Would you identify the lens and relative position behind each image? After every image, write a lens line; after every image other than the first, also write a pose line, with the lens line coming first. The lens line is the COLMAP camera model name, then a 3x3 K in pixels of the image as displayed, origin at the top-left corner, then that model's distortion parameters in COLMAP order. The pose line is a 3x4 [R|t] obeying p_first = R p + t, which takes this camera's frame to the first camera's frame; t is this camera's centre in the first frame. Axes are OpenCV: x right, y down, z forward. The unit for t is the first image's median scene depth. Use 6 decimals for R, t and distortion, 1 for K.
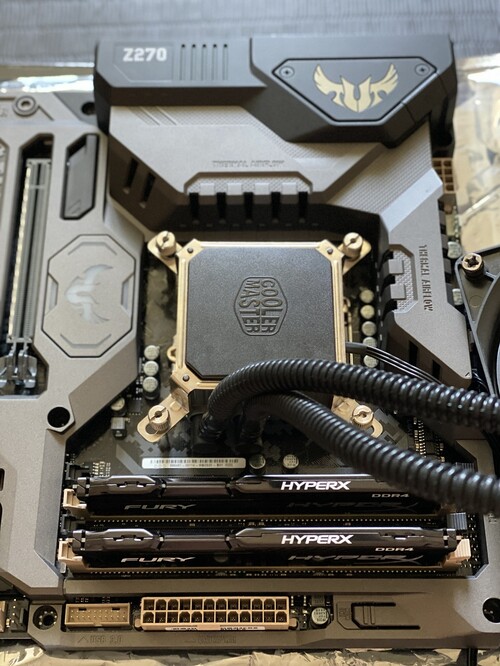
lens RADIAL K [[1010.5, 0, 249.1], [0, 1010.5, 333.9], [0, 0, 1]] dist [0.129645, 0.000000]
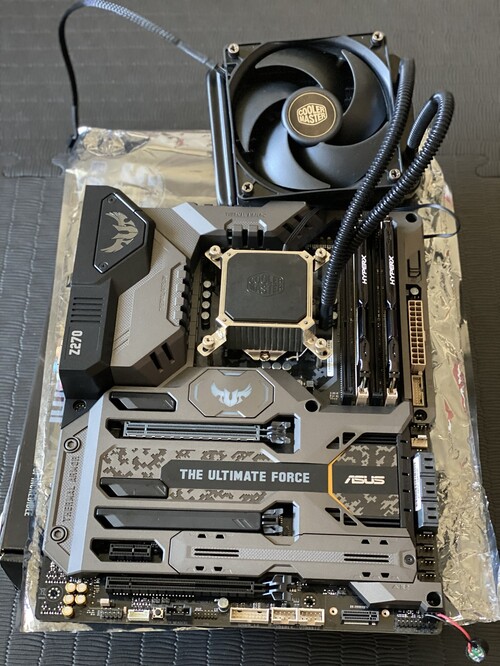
lens RADIAL K [[1010.5, 0, 249.4], [0, 1010.5, 332.3], [0, 0, 1]] dist [0.129645, 0.000000]
pose [[0.042176, -0.851661, 0.522394, -0.927290], [0.900669, 0.258723, 0.349081, -0.608811], [-0.432454, 0.455781, 0.777976, -0.327885]]
